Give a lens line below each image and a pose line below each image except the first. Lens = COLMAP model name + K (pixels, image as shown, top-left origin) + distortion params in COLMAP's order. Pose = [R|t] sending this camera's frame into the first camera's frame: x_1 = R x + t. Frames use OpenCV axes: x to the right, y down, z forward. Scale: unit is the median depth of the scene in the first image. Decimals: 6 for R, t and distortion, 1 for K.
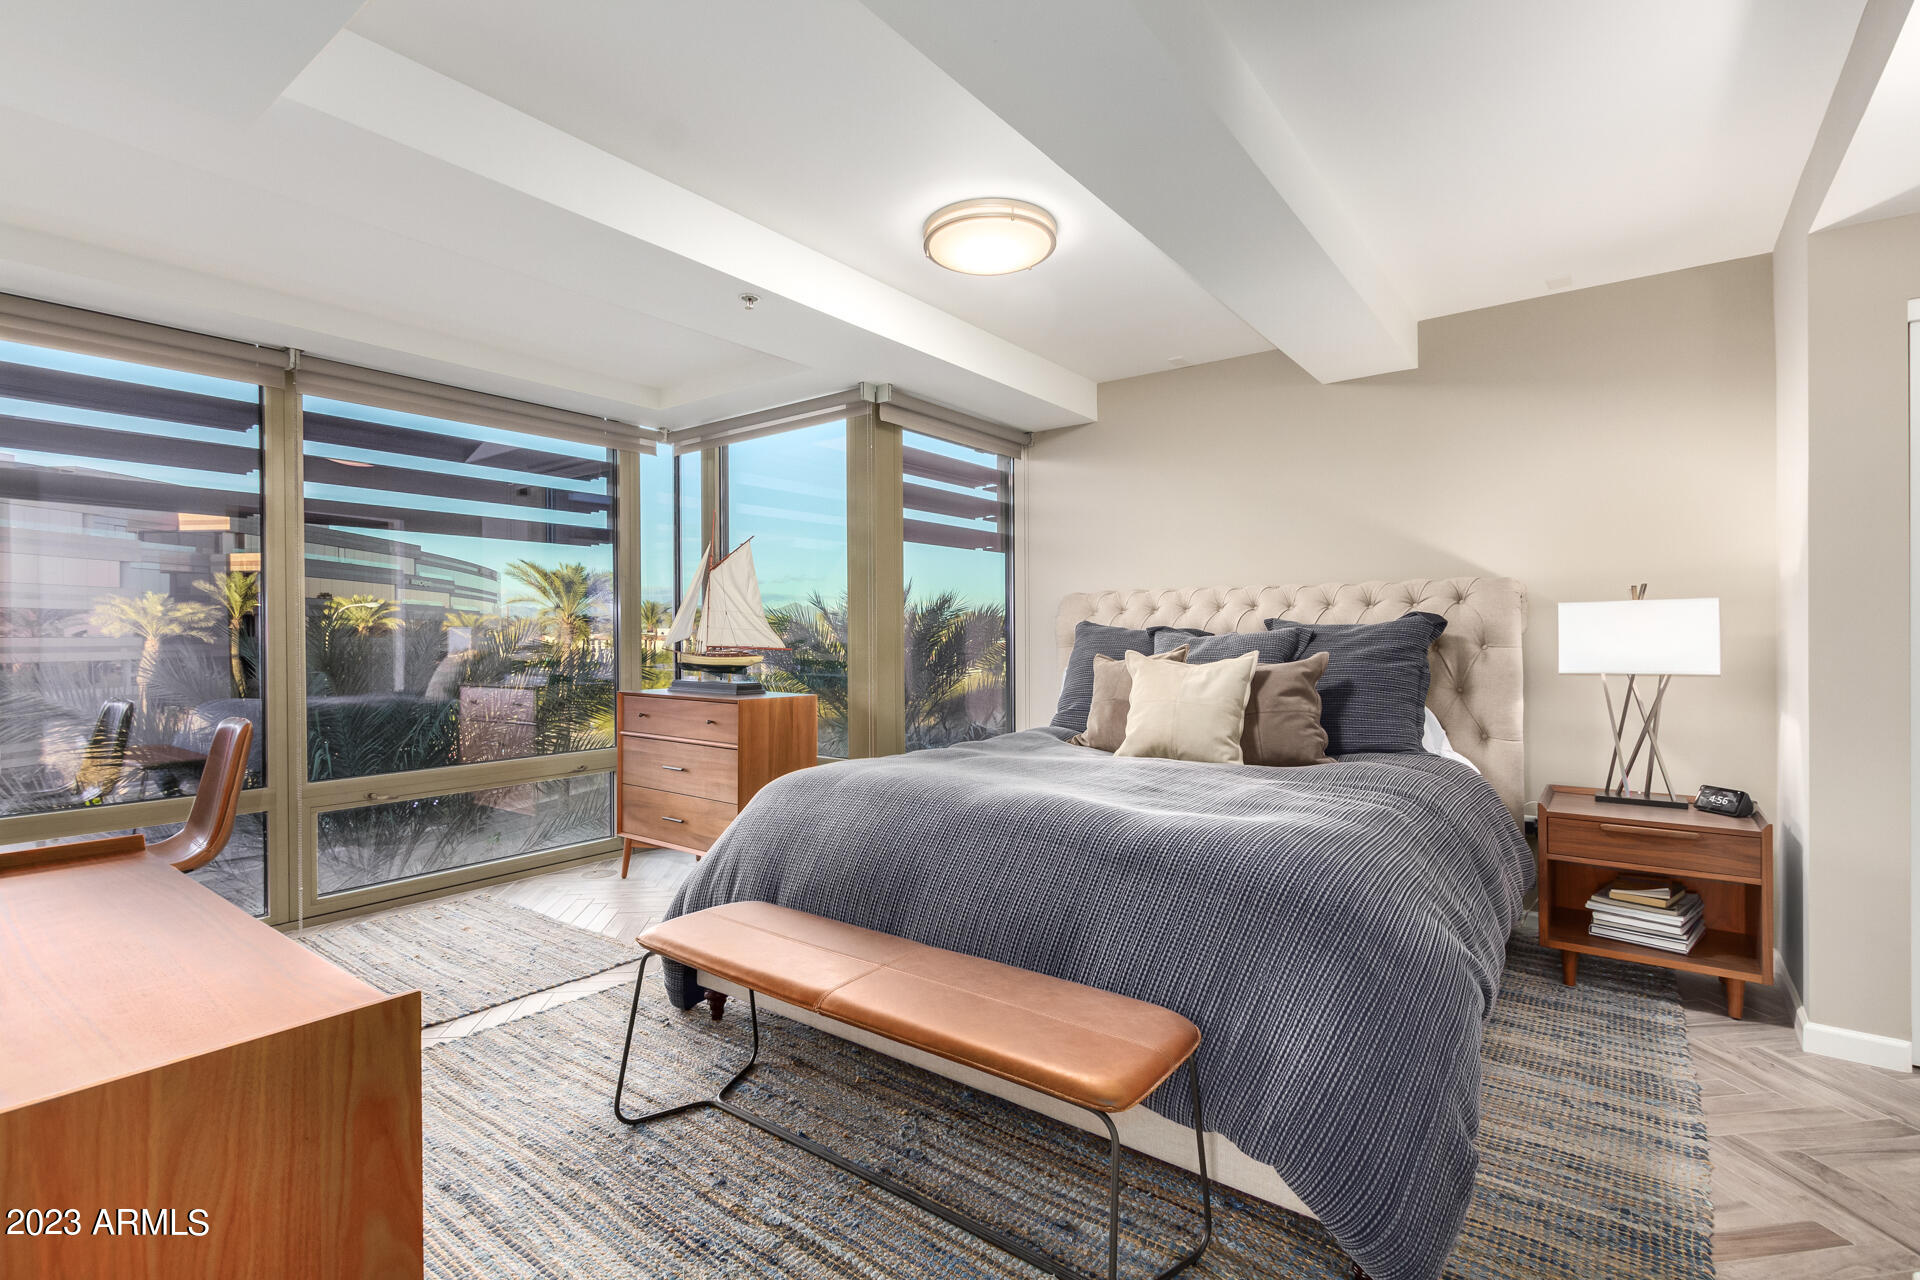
lens RADIAL K [[882.6, 0, 965.9], [0, 882.6, 645.5], [0, 0, 1]] dist [0.011250, -0.006268]
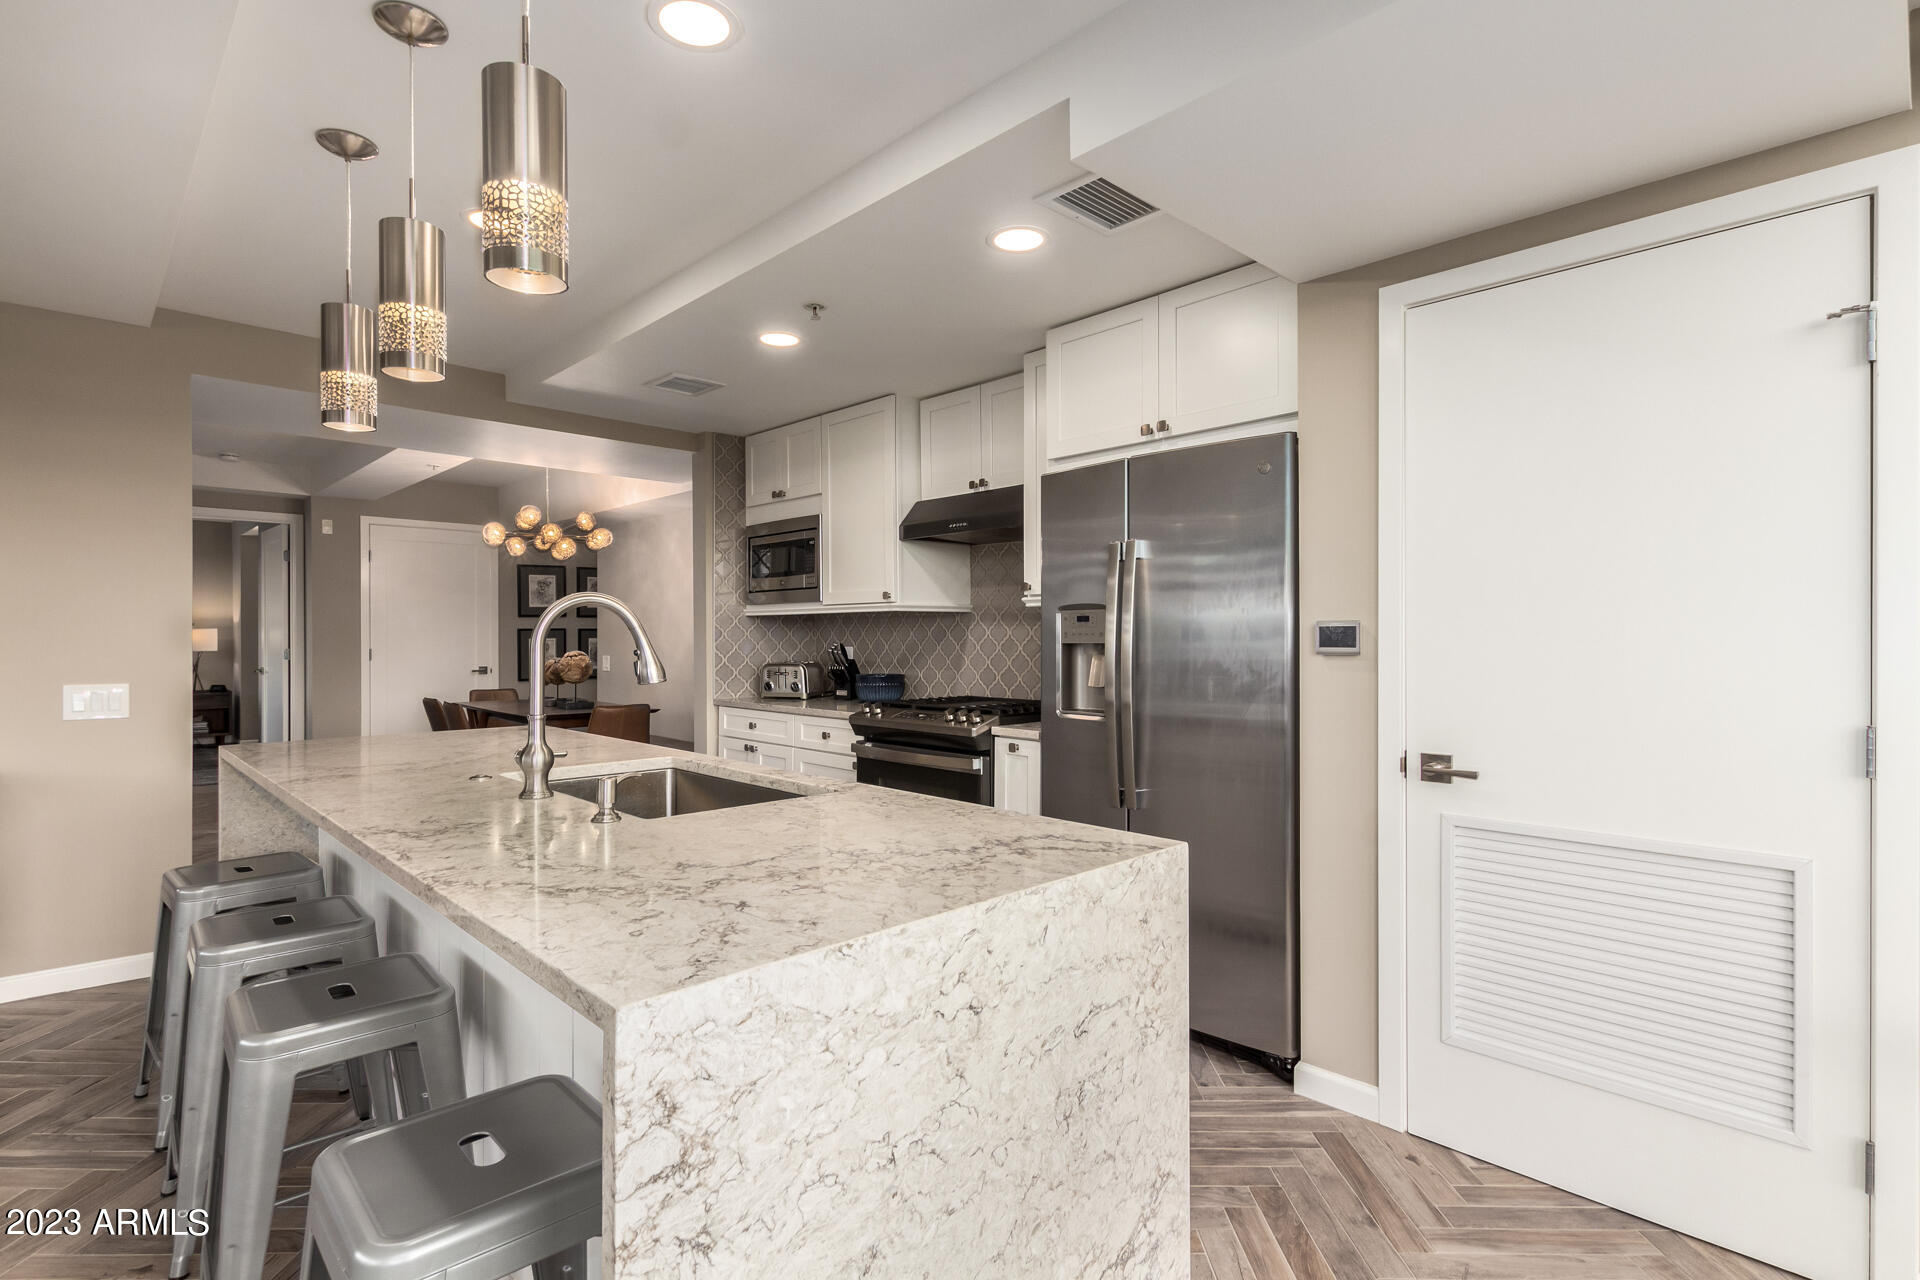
lens RADIAL K [[927.0, 0, 944.6], [0, 927.0, 629.6], [0, 0, 1]] dist [0.011069, 0.000590]
pose [[0.171644, -0.002895, 0.985155, -2.249863], [-0.000909, 0.999995, 0.003097, -0.063098], [-0.985159, -0.001427, 0.171641, -2.420038]]
